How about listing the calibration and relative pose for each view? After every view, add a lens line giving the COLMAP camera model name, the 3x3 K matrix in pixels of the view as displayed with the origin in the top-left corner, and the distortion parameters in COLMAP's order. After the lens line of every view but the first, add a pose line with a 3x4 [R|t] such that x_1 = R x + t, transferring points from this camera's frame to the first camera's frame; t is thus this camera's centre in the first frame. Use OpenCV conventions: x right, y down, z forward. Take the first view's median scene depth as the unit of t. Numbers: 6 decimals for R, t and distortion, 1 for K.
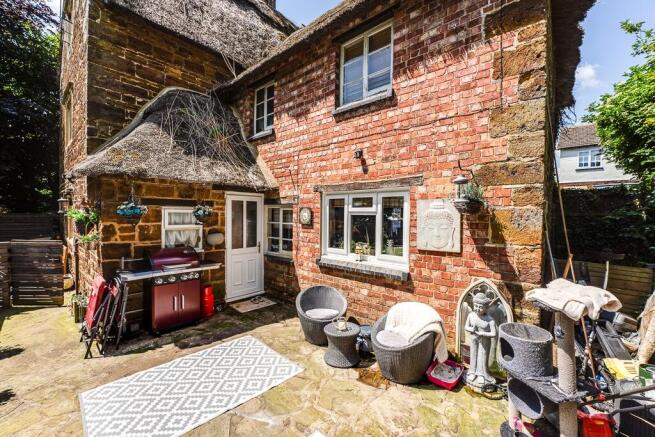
lens RADIAL K [[257.7, 0, 324.6], [0, 257.7, 217.1], [0, 0, 1]] dist [-0.017726, 0.000045]
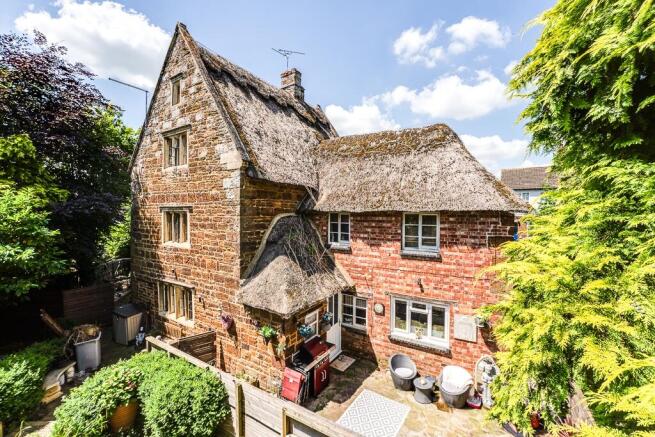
lens RADIAL K [[257.7, 0, 331.4], [0, 257.7, 218.5], [0, 0, 1]] dist [-0.017726, 0.000045]
pose [[0.985306, -0.014767, 0.170160, -0.761835], [0.014748, 0.999890, 0.001375, -0.689154], [-0.170161, 0.001155, 0.985416, -0.673998]]
